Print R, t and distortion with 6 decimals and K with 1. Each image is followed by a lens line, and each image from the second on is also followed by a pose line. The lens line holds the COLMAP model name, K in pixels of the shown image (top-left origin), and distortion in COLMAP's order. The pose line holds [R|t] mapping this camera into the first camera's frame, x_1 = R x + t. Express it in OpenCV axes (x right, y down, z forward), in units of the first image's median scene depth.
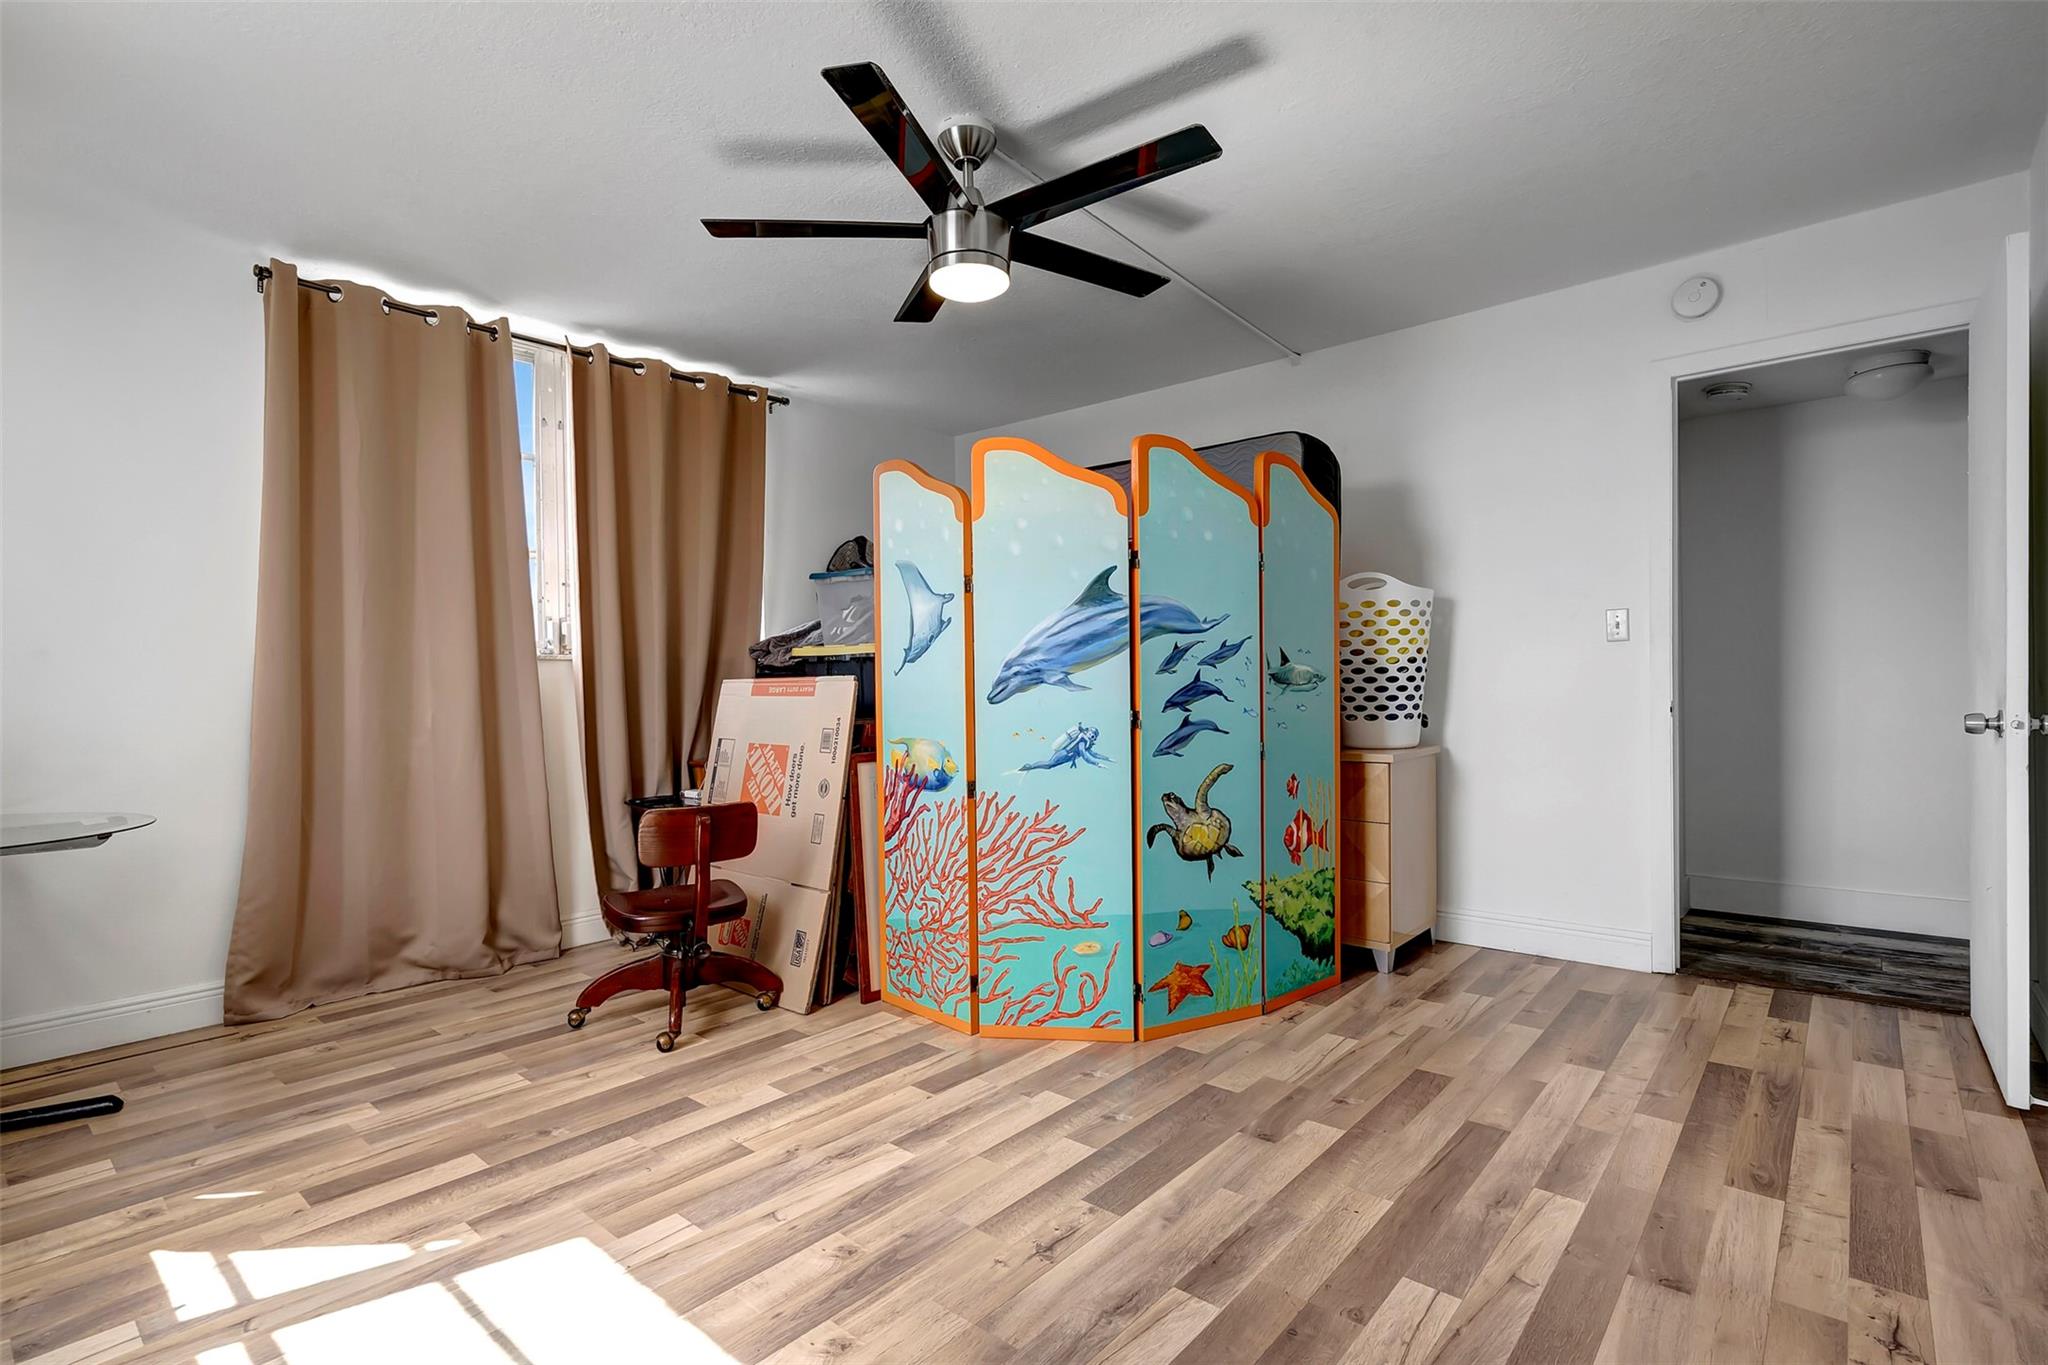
lens RADIAL K [[964.3, 0, 1024.0], [0, 964.3, 682.5], [0, 0, 1]] dist [0.000604, 0.000194]
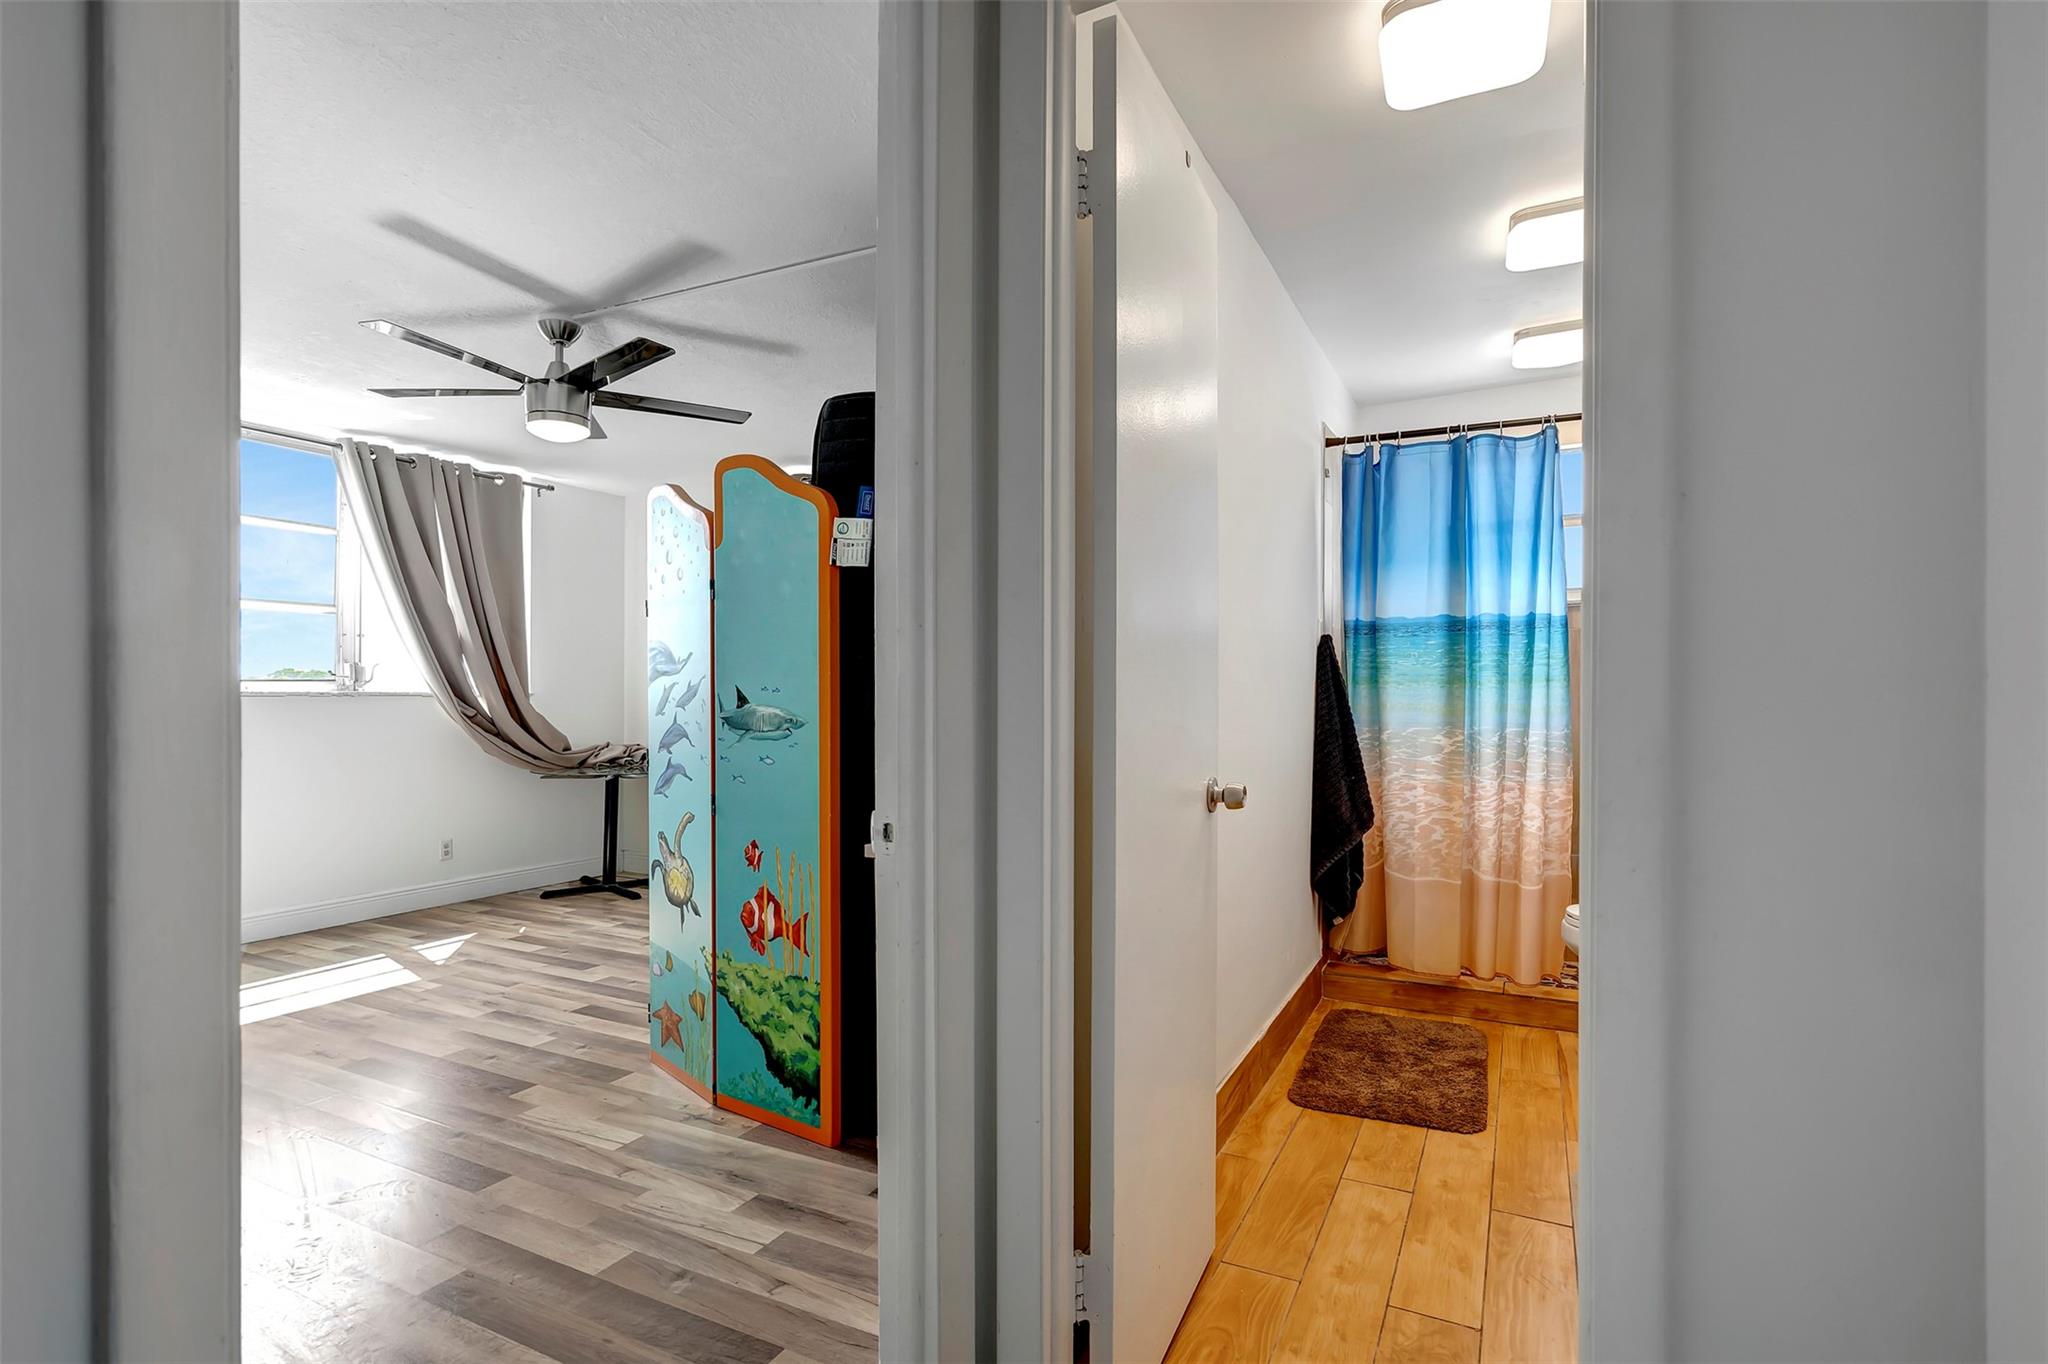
lens RADIAL K [[972.0, 0, 1012.3], [0, 972.0, 695.9], [0, 0, 1]] dist [-0.001405, 0.000633]
pose [[0.236049, 0.003120, -0.971736, 1.164585], [-0.001811, 0.999995, 0.002771, -0.031068], [0.971740, 0.001106, 0.236053, 1.049135]]
